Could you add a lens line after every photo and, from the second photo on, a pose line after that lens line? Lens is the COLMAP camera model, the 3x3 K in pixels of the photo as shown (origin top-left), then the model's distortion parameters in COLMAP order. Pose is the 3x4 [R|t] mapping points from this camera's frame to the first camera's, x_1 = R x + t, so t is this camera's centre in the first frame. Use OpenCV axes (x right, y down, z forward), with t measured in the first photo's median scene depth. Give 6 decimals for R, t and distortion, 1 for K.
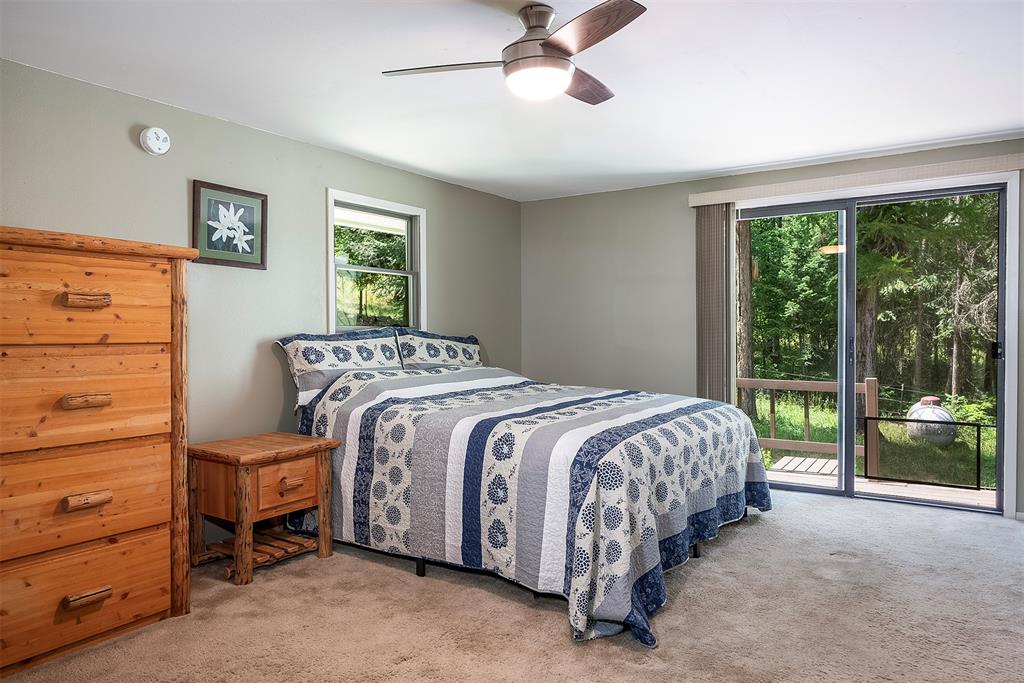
lens RADIAL K [[685.9, 0, 510.9], [0, 685.9, 340.3], [0, 0, 1]] dist [0.004502, 0.000998]
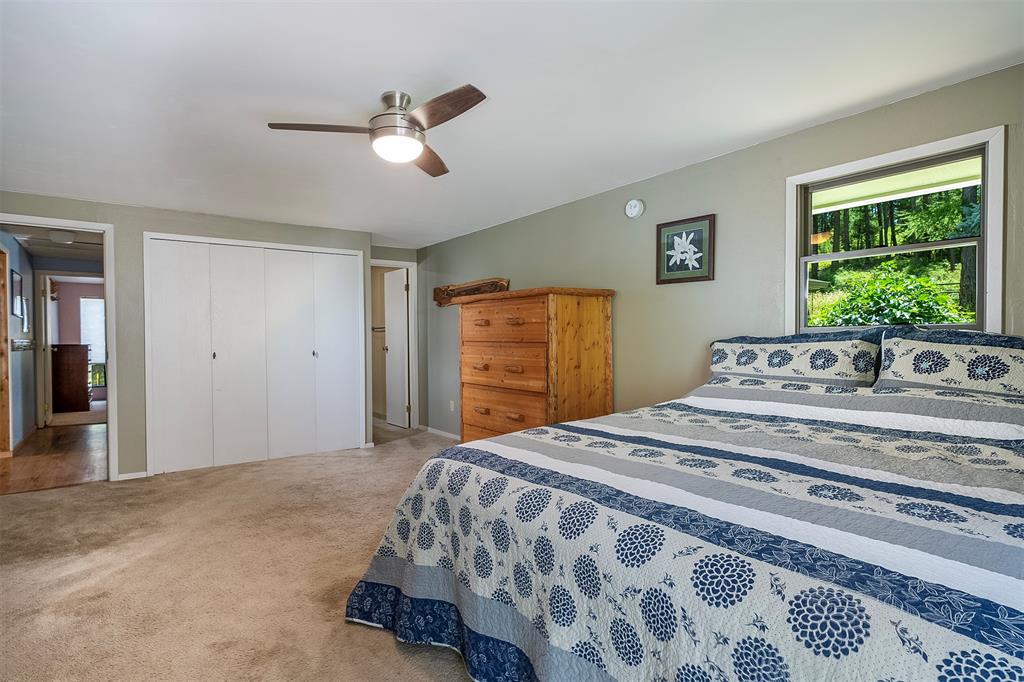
lens RADIAL K [[517.6, 0, 510.5], [0, 517.6, 341.0], [0, 0, 1]] dist [-0.002946, -0.000339]
pose [[-0.322777, -0.002074, -0.946473, 0.575383], [-0.015426, 0.999876, 0.003070, -0.000230], [0.946349, 0.015592, -0.322769, 0.998717]]
